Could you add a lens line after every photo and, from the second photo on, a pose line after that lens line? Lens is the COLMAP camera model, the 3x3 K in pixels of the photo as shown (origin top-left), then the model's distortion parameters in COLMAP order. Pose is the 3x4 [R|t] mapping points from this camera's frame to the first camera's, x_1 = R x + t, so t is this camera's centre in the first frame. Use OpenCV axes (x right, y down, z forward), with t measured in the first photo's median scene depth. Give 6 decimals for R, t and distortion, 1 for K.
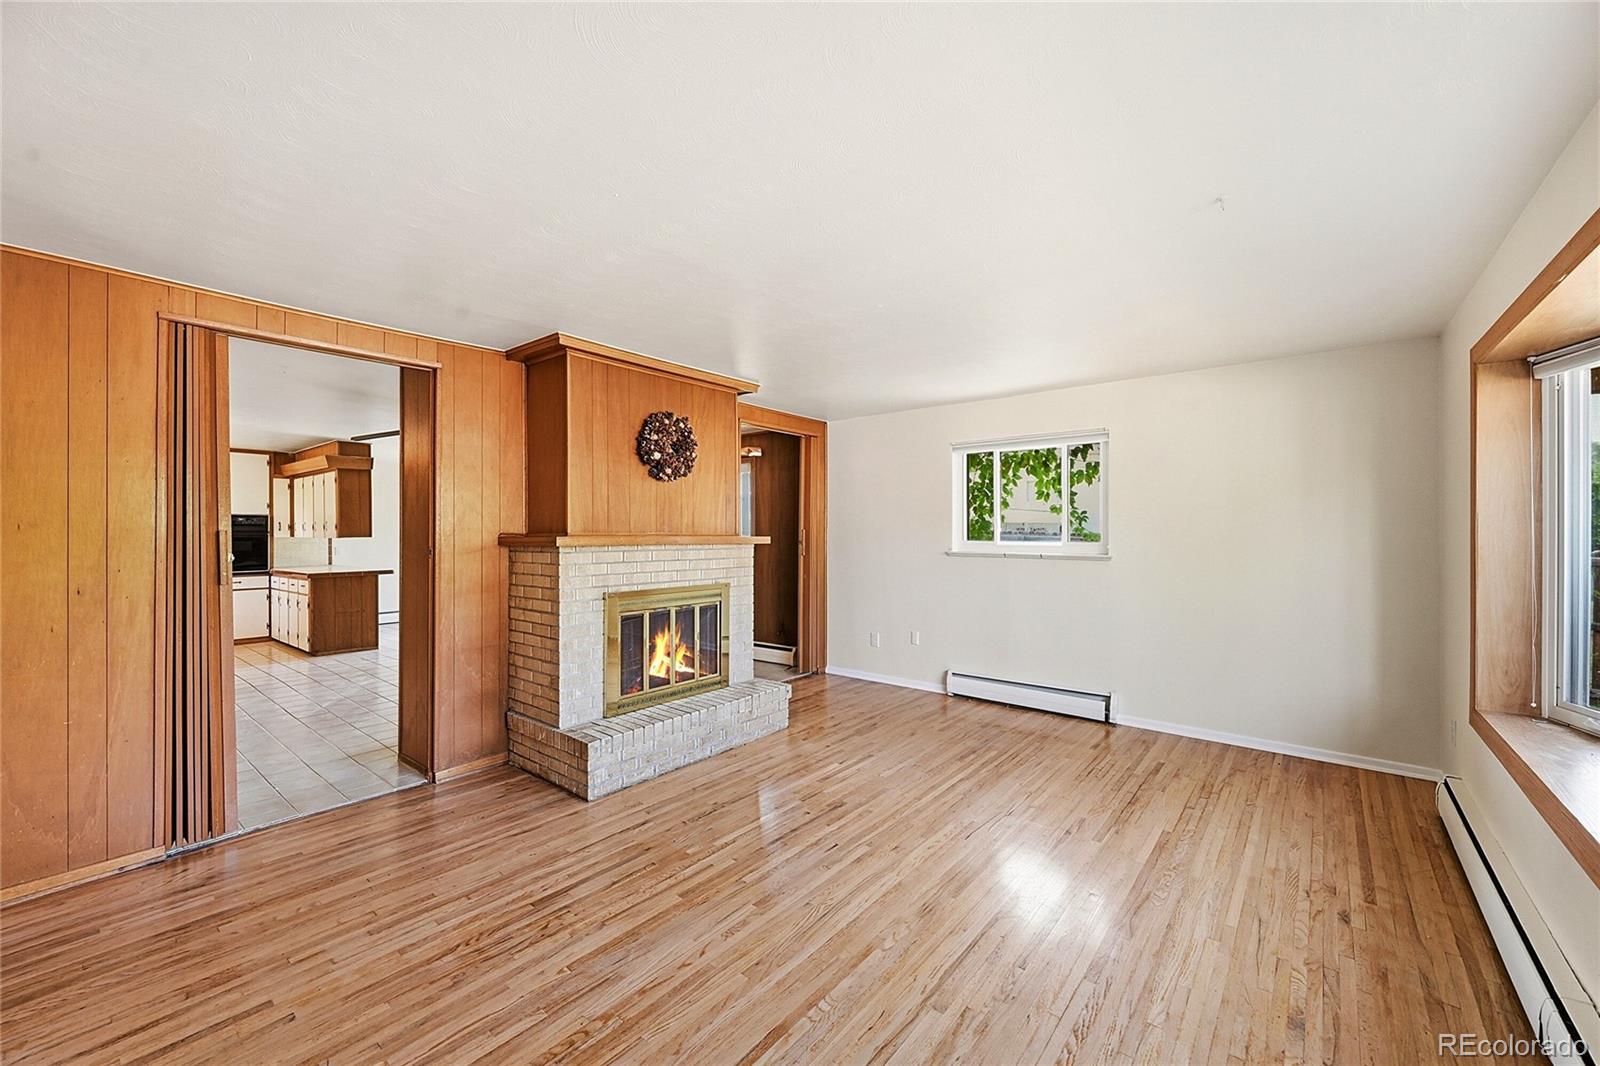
lens RADIAL K [[630.6, 0, 806.5], [0, 630.6, 533.7], [0, 0, 1]] dist [-0.005470, 0.000354]
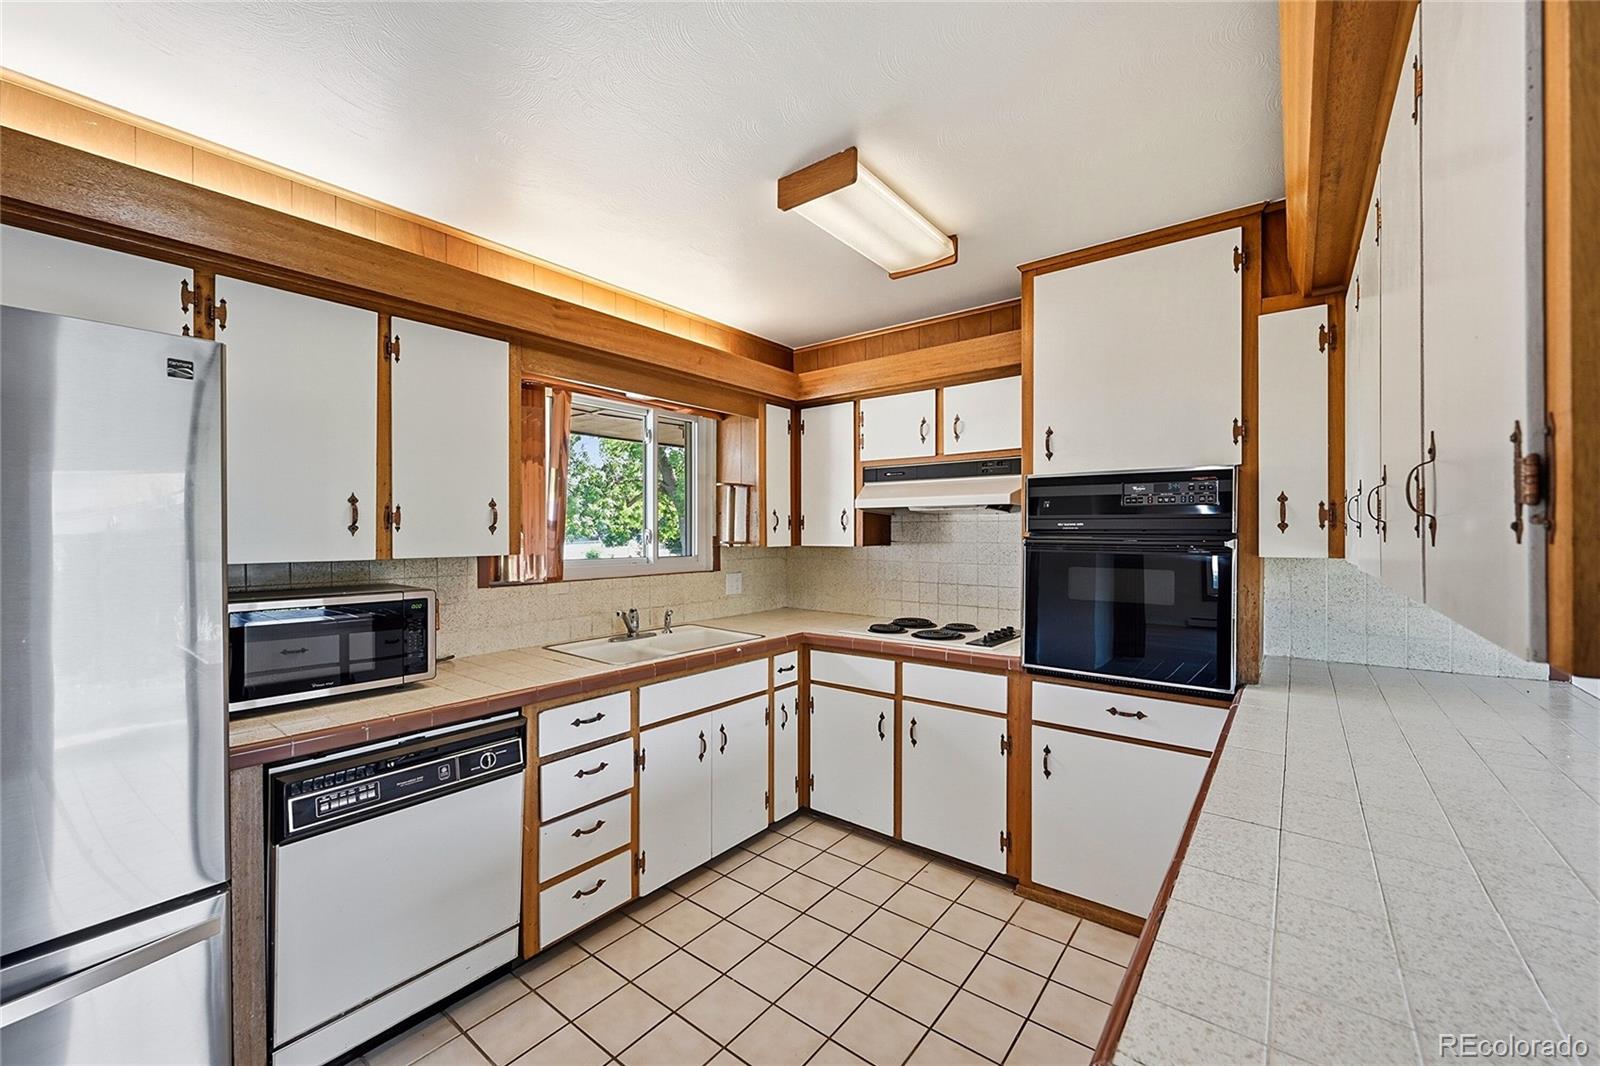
lens RADIAL K [[630.6, 0, 802.3], [0, 630.6, 535.4], [0, 0, 1]] dist [-0.005470, 0.000354]
pose [[0.019541, 0.006250, -0.999790, -1.363665], [0.002411, 0.999977, 0.006299, -0.011240], [0.999806, -0.002534, 0.019526, 1.836267]]
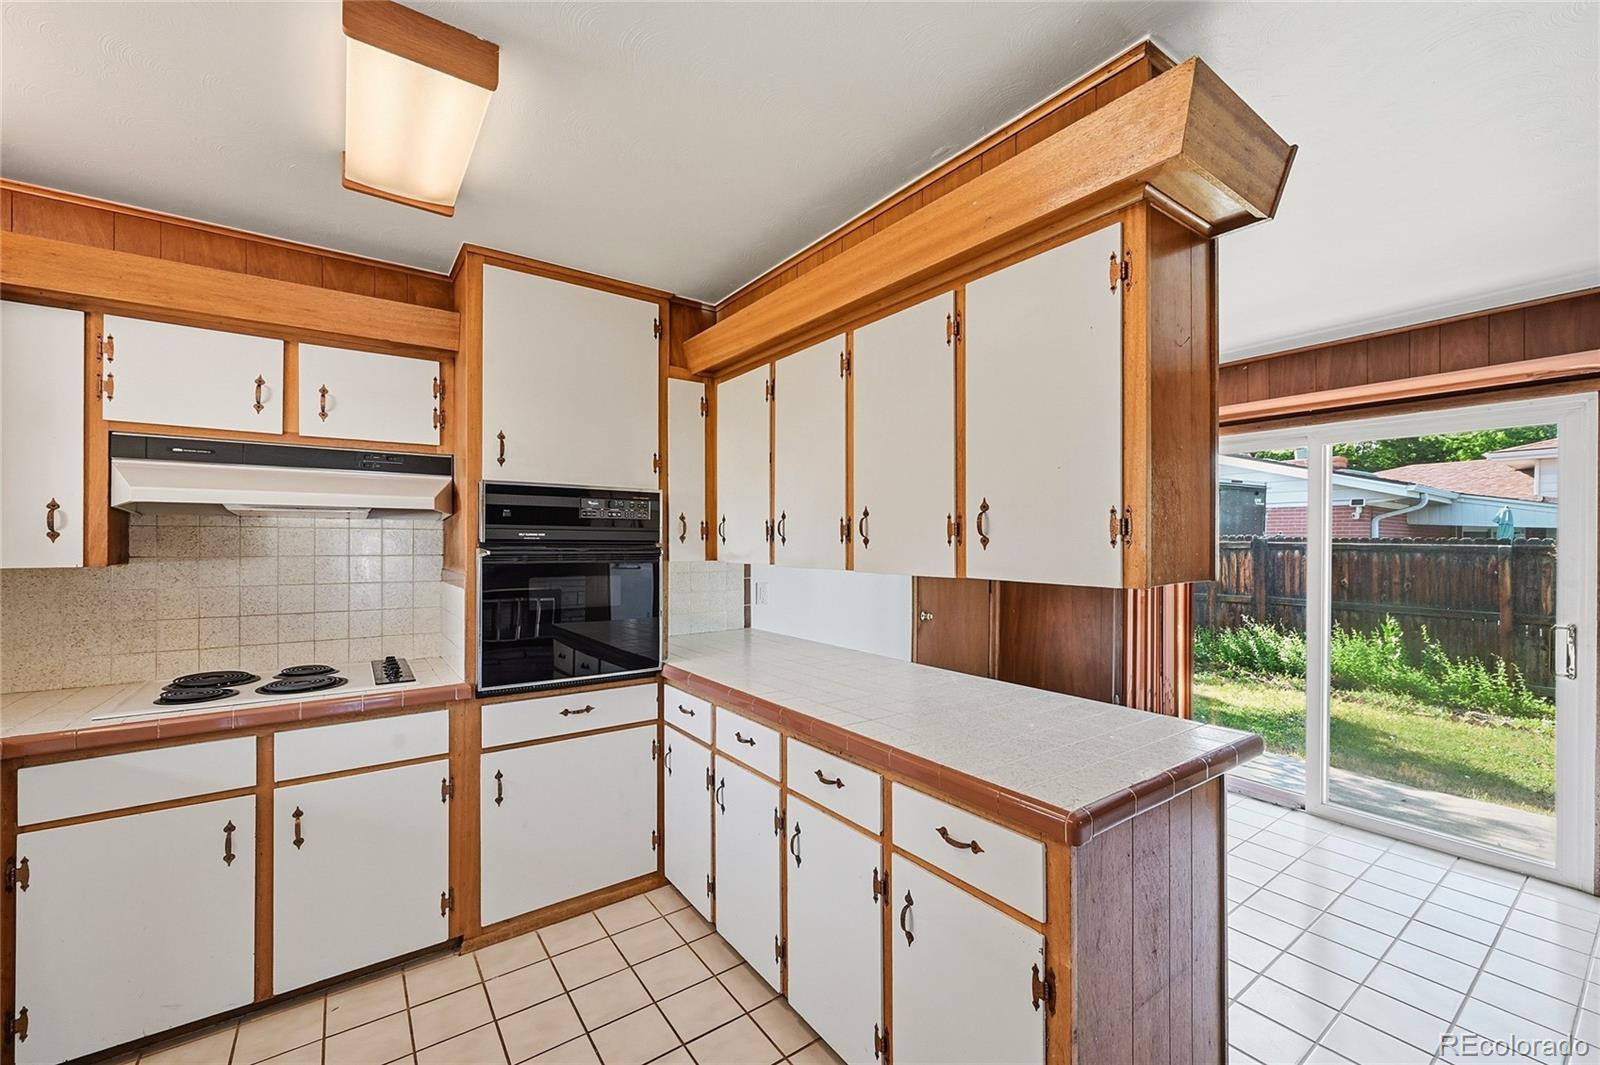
lens RADIAL K [[630.6, 0, 789.3], [0, 630.6, 540.8], [0, 0, 1]] dist [-0.005470, 0.000354]
pose [[0.963019, 0.002486, -0.269423, -1.576910], [-0.002390, 0.999997, 0.000687, -0.012544], [0.269424, -0.000017, 0.963022, 1.587946]]
